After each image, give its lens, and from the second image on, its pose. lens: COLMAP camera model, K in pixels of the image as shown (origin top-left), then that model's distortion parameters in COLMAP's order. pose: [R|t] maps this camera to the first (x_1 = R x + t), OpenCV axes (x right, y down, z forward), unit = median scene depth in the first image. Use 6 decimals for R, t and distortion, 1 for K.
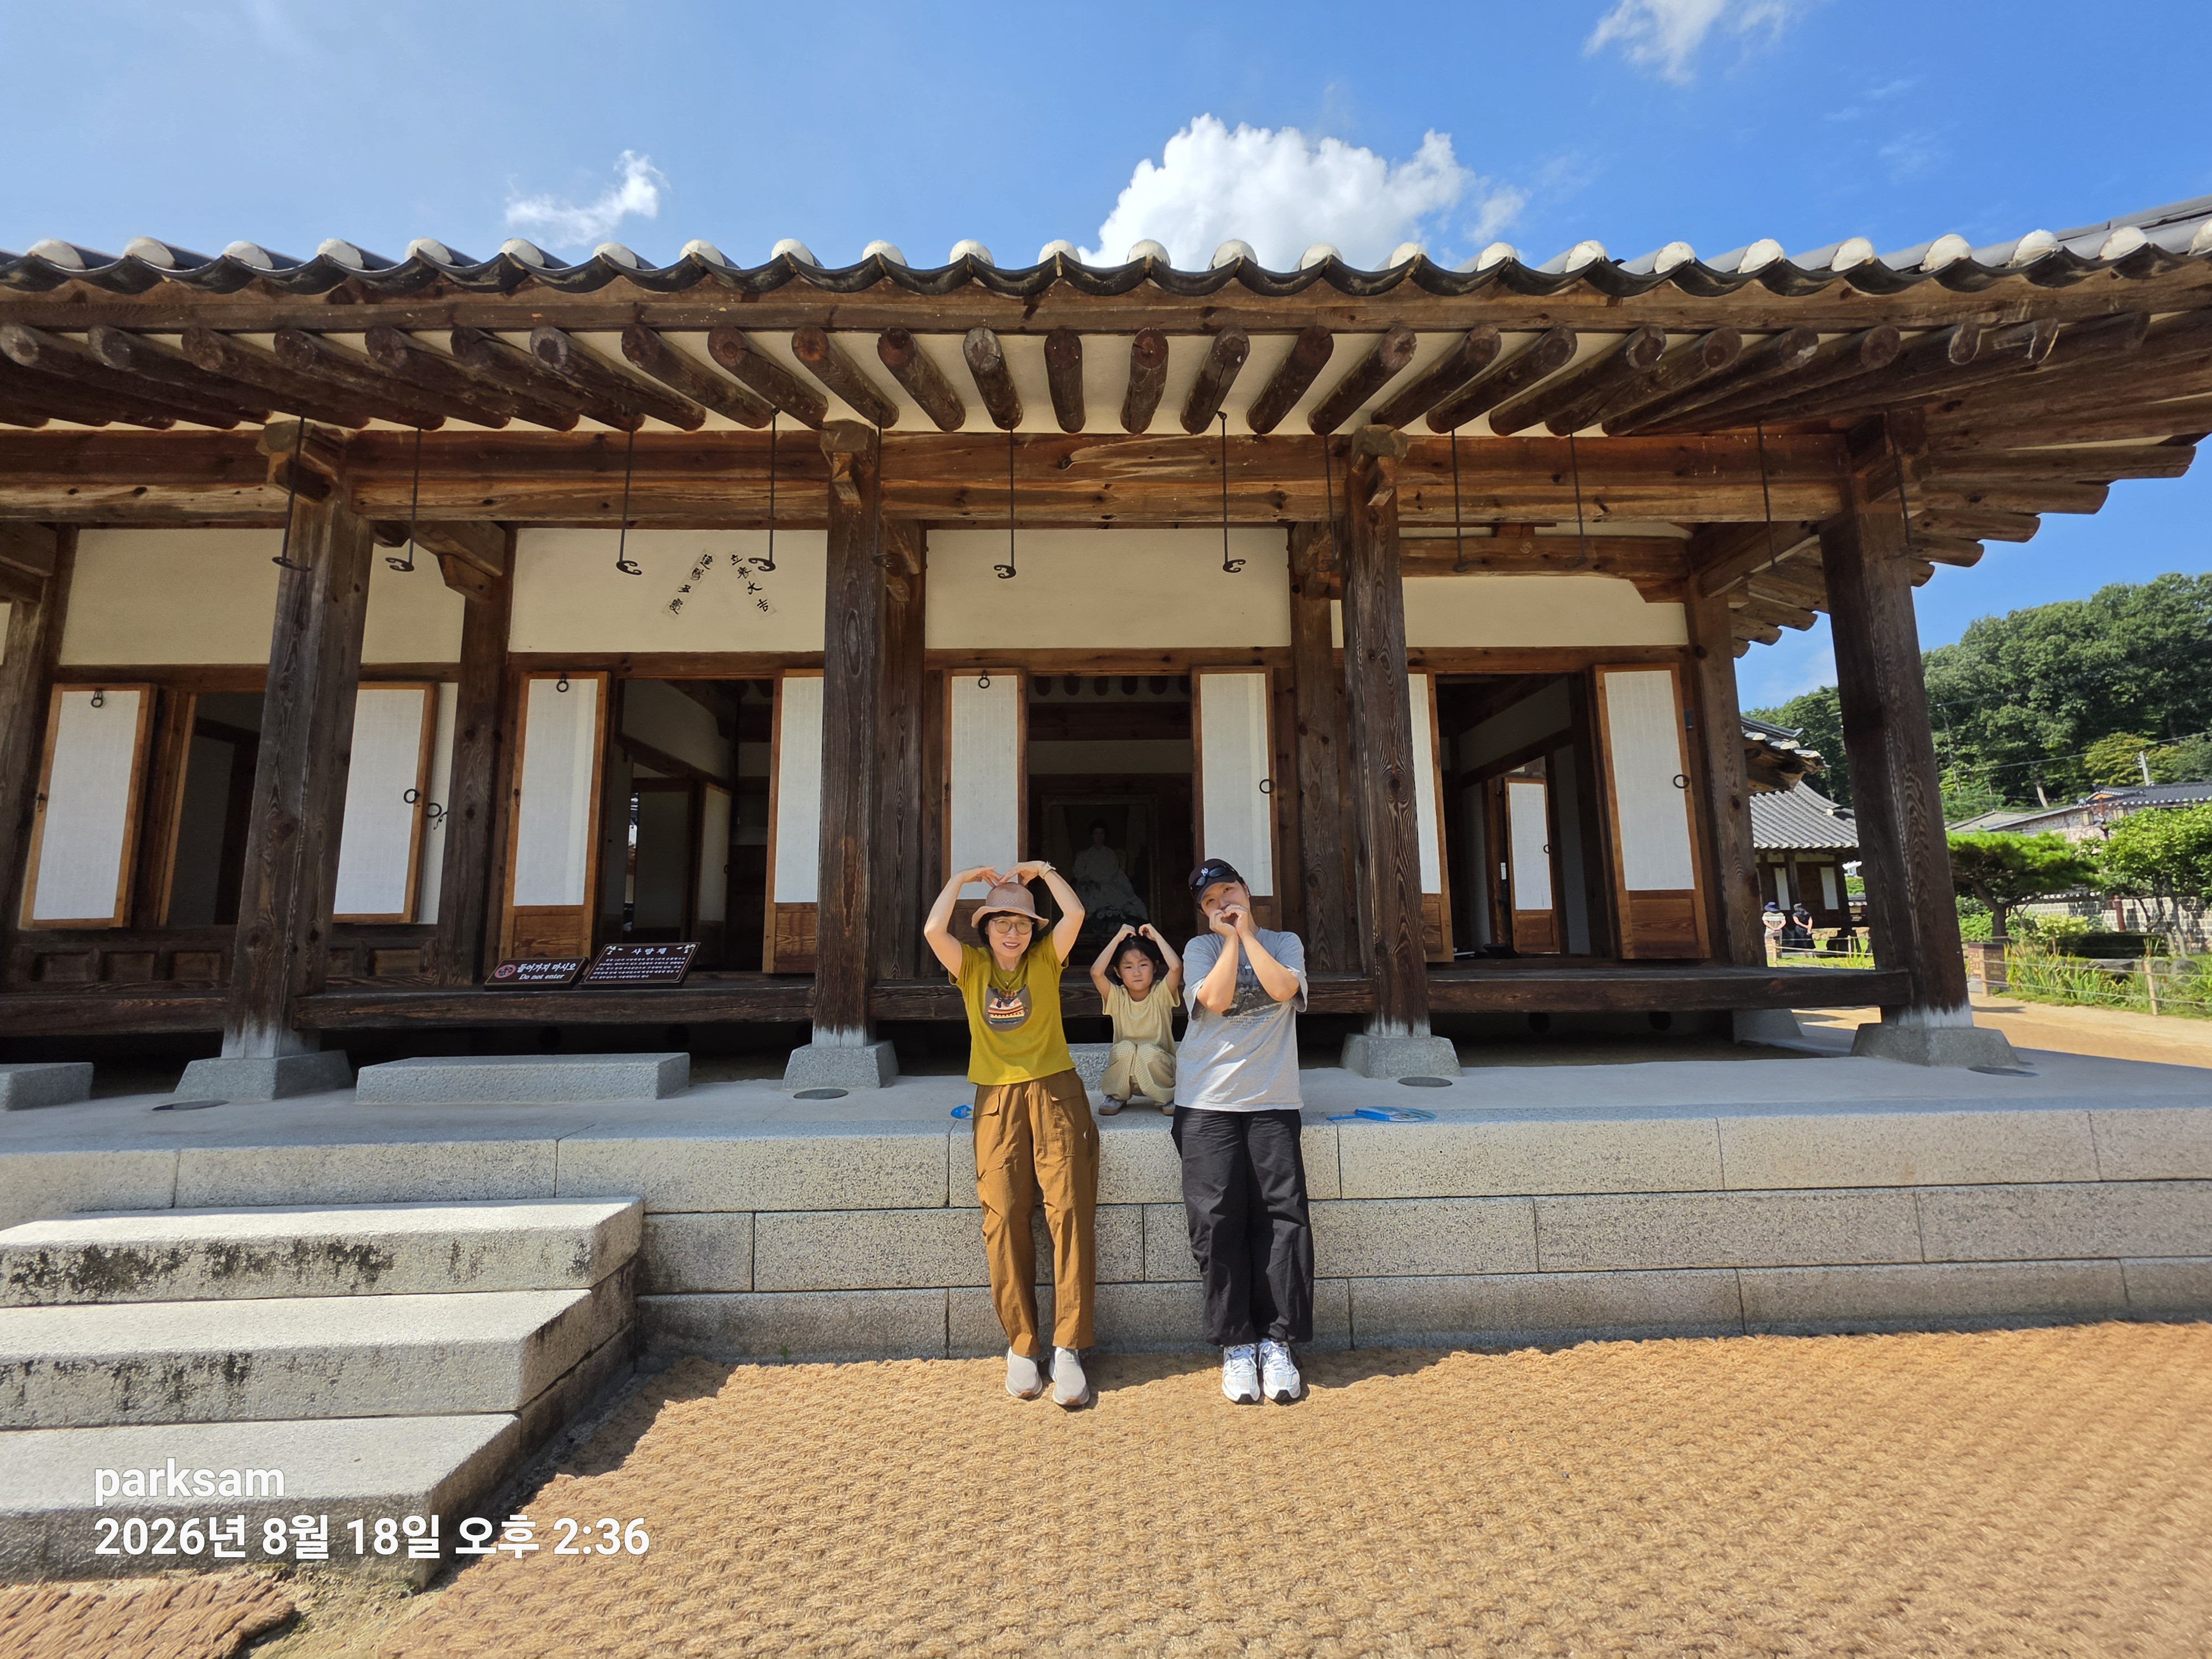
lens RADIAL K [[878.7, 0, 1106.0], [0, 878.7, 829.5], [0, 0, 1]] dist [-0.001693, -0.000128]
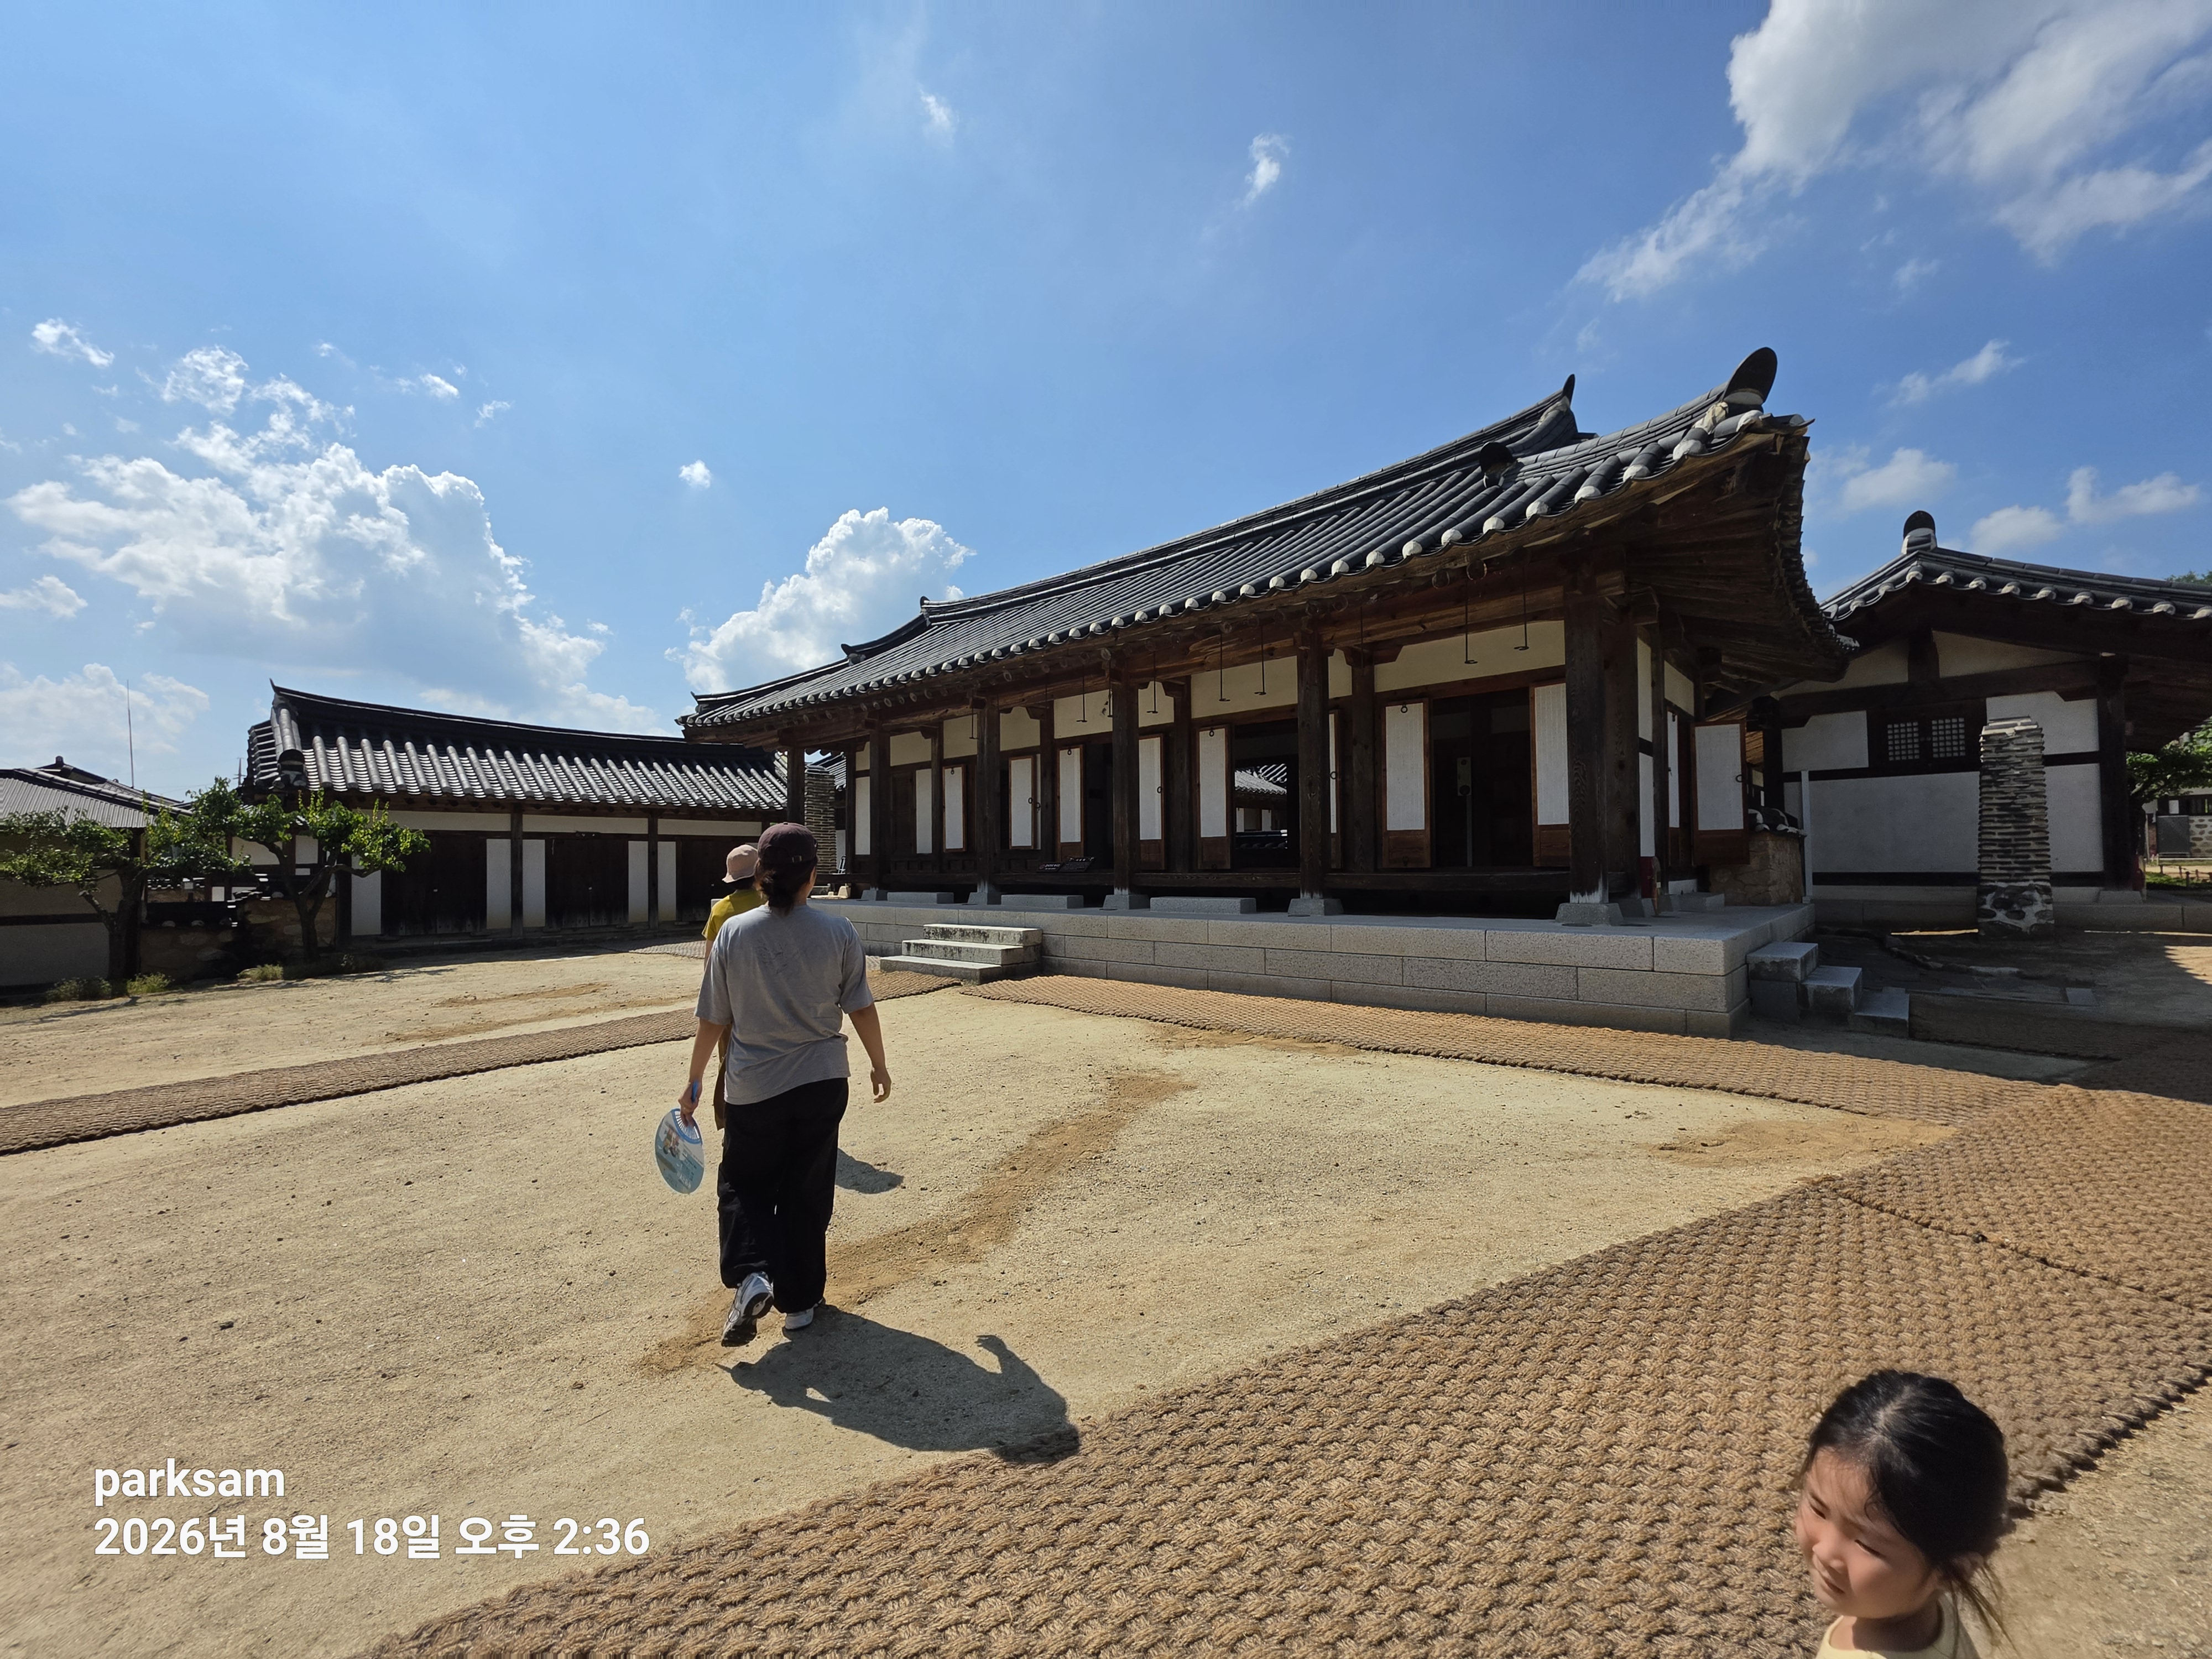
lens RADIAL K [[878.7, 0, 1106.0], [0, 878.7, 829.5], [0, 0, 1]] dist [-0.001693, -0.000128]
pose [[0.726068, -0.019643, -0.687342, 1.257171], [0.088850, 0.993892, 0.065453, -0.111256], [0.681858, -0.108593, 0.723379, -0.797521]]
